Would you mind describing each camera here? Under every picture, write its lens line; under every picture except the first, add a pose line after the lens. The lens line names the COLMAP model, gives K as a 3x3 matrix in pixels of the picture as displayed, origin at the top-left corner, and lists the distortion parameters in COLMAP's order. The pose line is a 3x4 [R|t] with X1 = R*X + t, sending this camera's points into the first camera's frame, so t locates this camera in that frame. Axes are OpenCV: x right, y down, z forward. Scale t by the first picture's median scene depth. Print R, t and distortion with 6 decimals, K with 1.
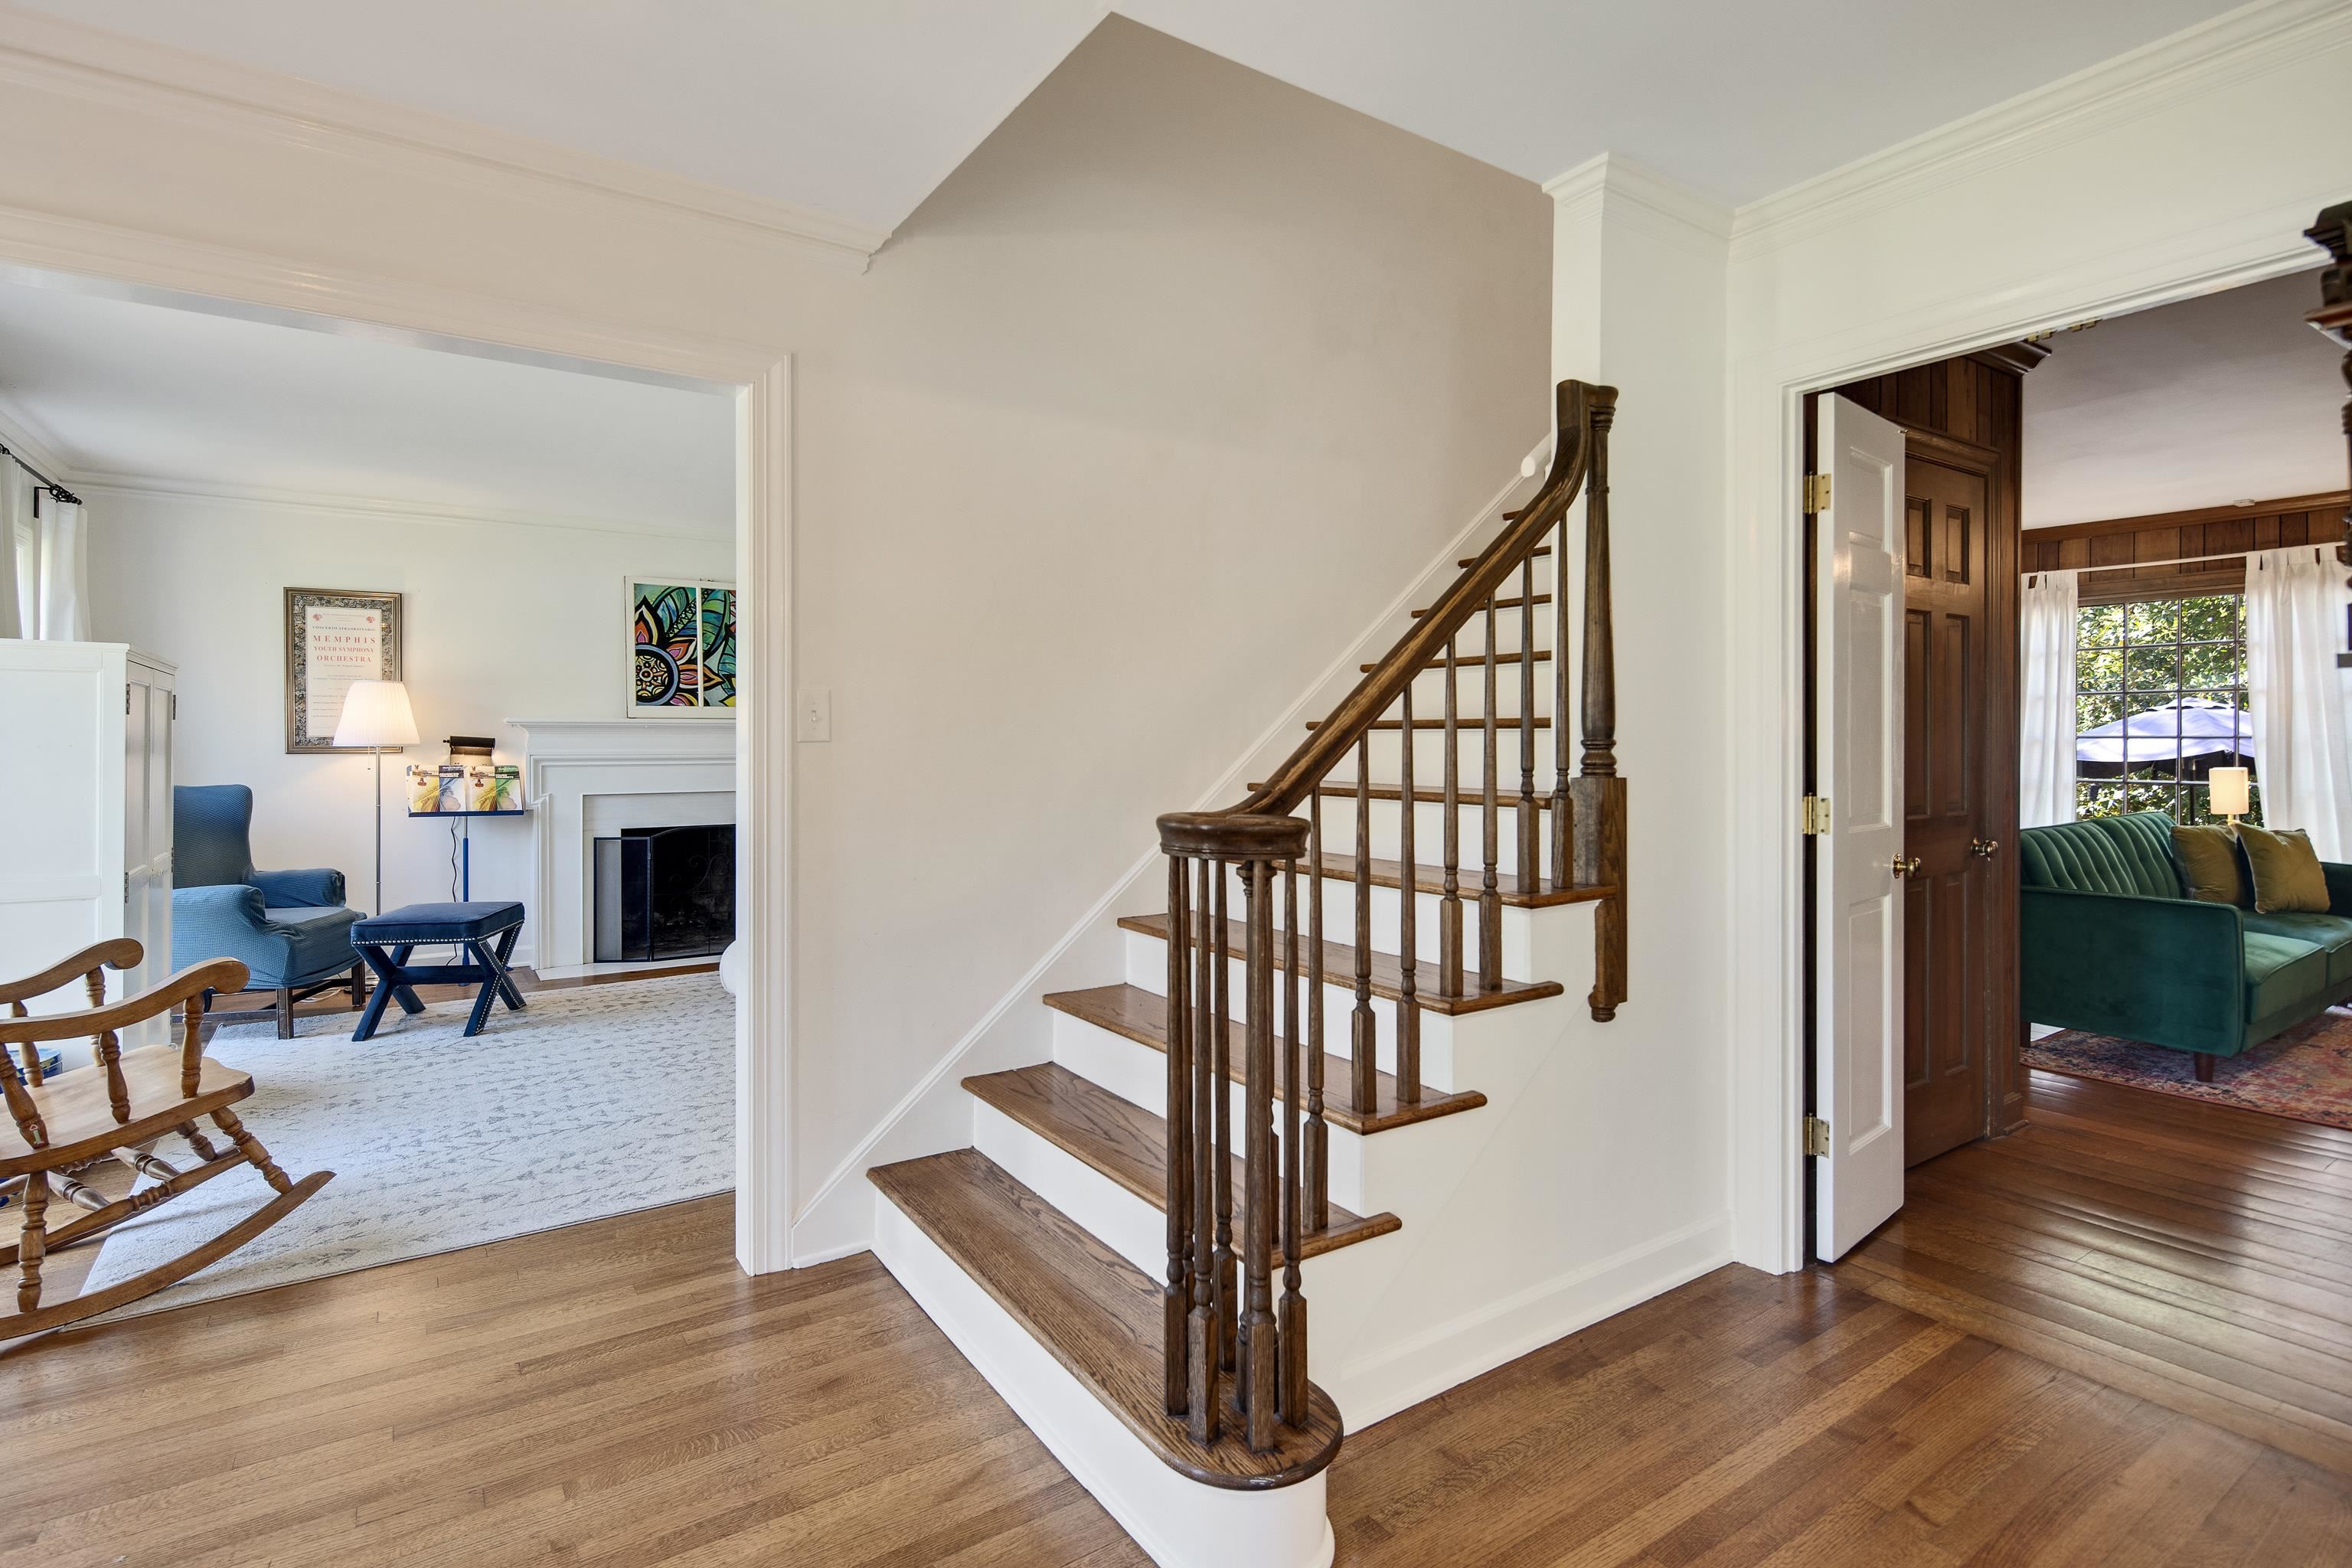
lens RADIAL K [[1138.3, 0, 1158.7], [0, 1138.3, 742.0], [0, 0, 1]] dist [0.001794, 0.000168]
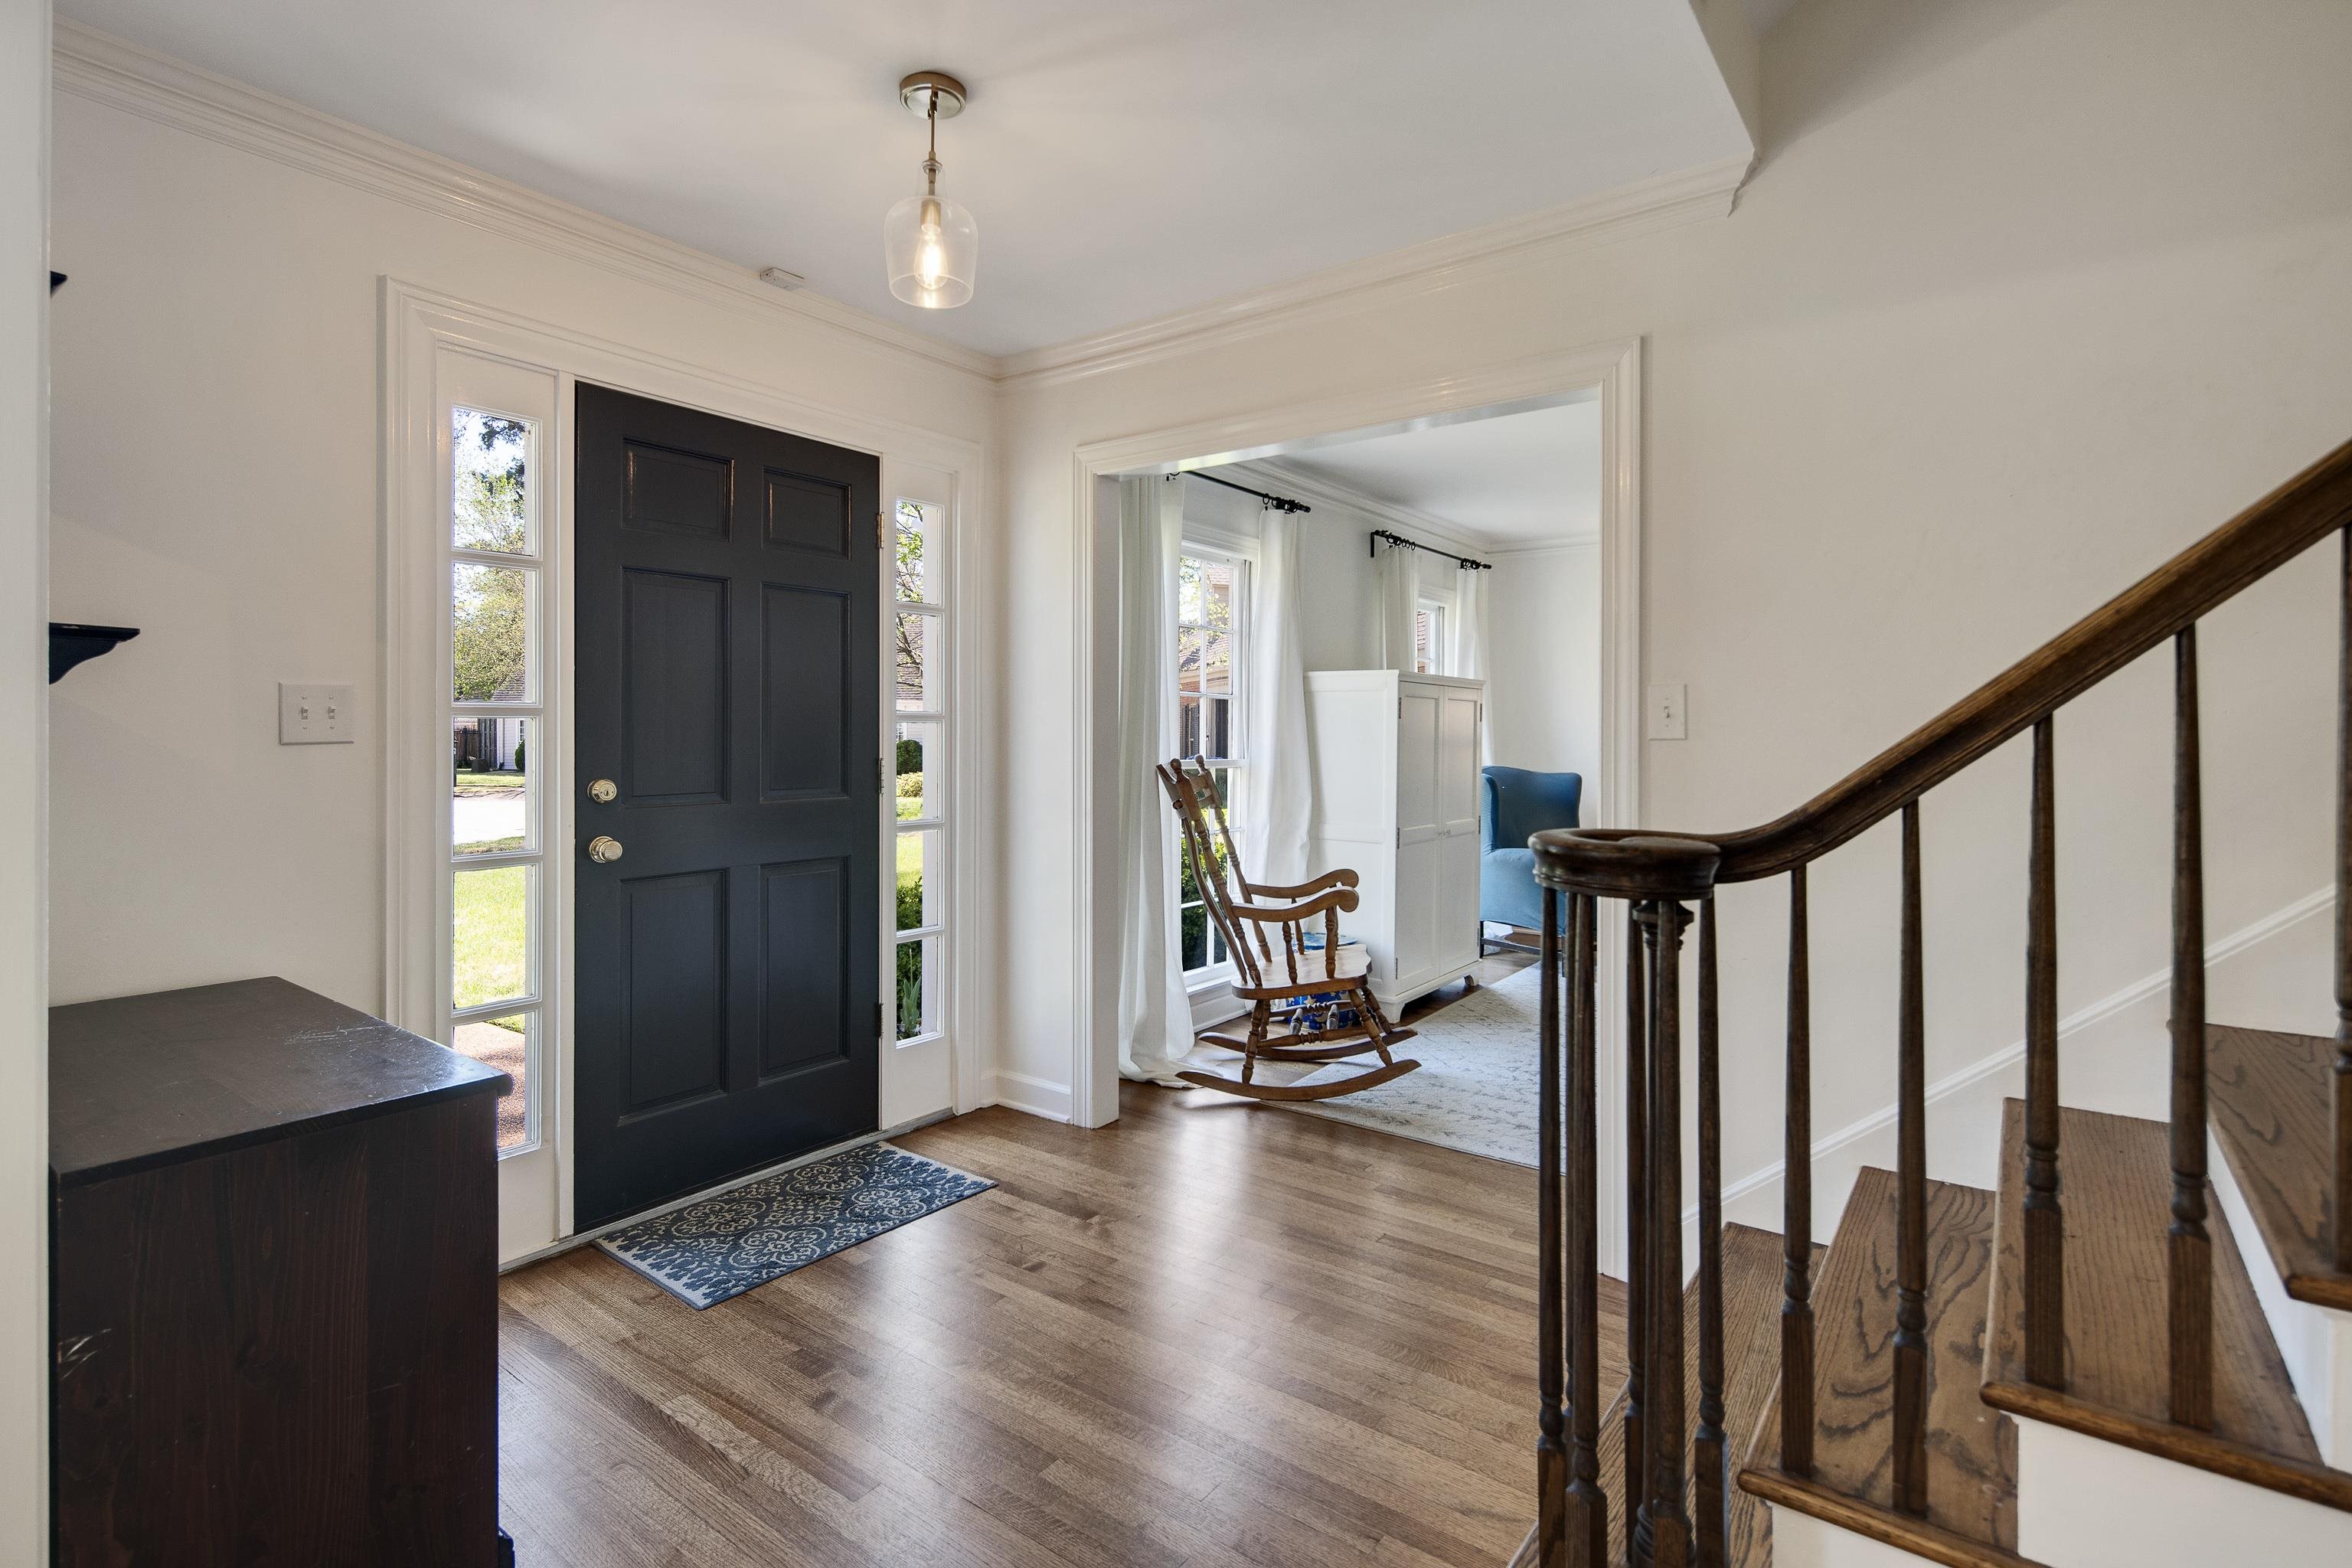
lens RADIAL K [[1138.3, 0, 1162.3], [0, 1138.3, 732.0], [0, 0, 1]] dist [0.001794, 0.000168]
pose [[0.327240, -0.003260, -0.944936, 0.192677], [-0.004678, 0.999976, -0.005070, 0.000396], [0.944930, 0.006079, 0.327217, 0.126824]]
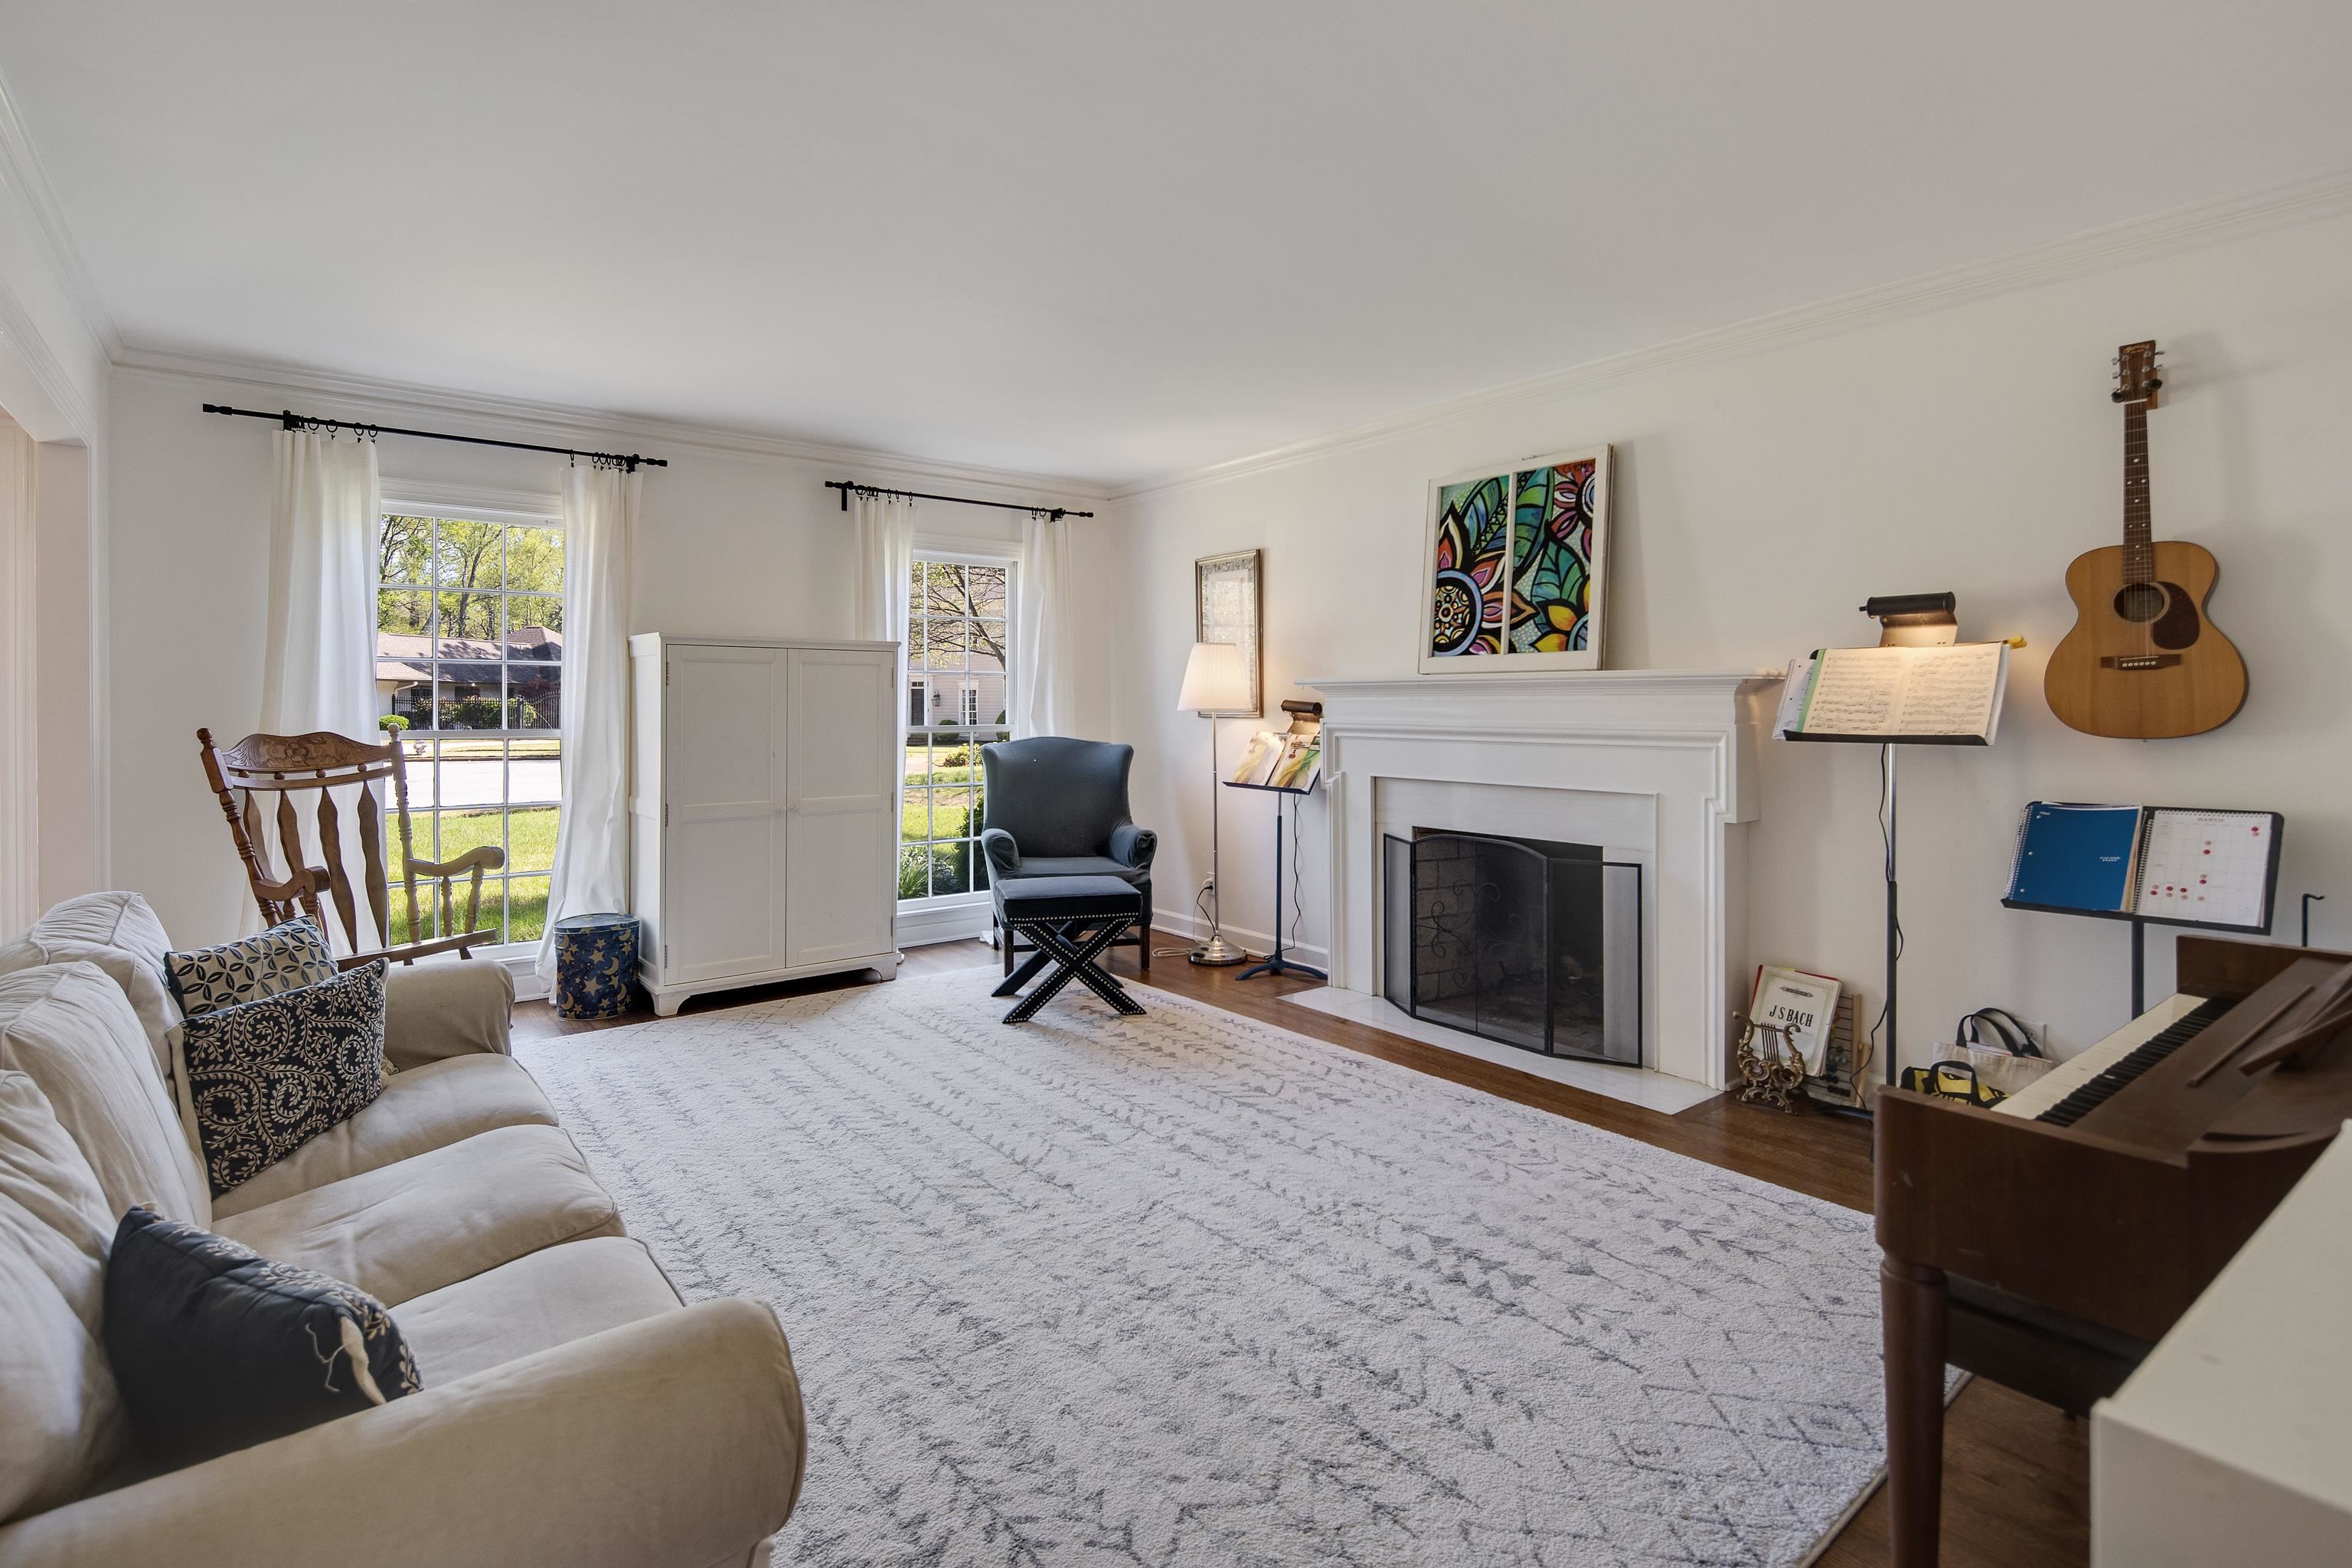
lens RADIAL K [[1138.3, 0, 1167.6], [0, 1138.3, 705.3], [0, 0, 1]] dist [0.001794, 0.000168]
pose [[0.064934, -0.001898, -0.997888, 0.247460], [-0.002666, 0.999994, -0.002075, 0.000291], [0.997886, 0.002796, 0.064929, 0.785026]]
